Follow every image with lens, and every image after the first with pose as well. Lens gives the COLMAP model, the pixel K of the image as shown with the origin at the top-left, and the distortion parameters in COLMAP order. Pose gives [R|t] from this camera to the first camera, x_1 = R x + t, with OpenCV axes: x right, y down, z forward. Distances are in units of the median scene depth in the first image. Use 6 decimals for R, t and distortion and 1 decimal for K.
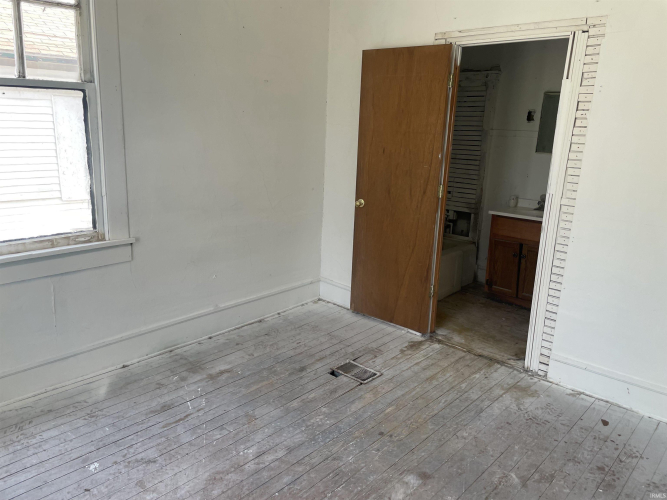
lens RADIAL K [[507.7, 0, 334.1], [0, 507.7, 244.2], [0, 0, 1]] dist [0.083760, -0.110253]
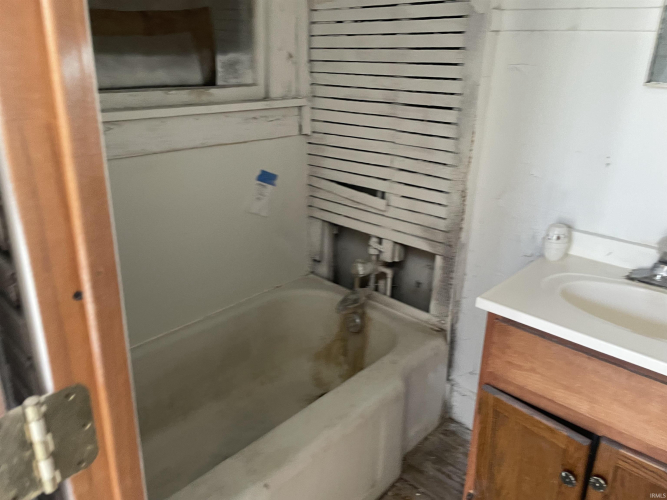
lens RADIAL K [[507.7, 0, 328.1], [0, 507.7, 243.6], [0, 0, 1]] dist [0.083760, -0.110253]
pose [[0.999748, -0.005862, -0.021656, 0.199634], [0.008432, 0.992672, 0.120542, -0.114439], [0.020791, -0.120694, 0.992472, 0.635040]]
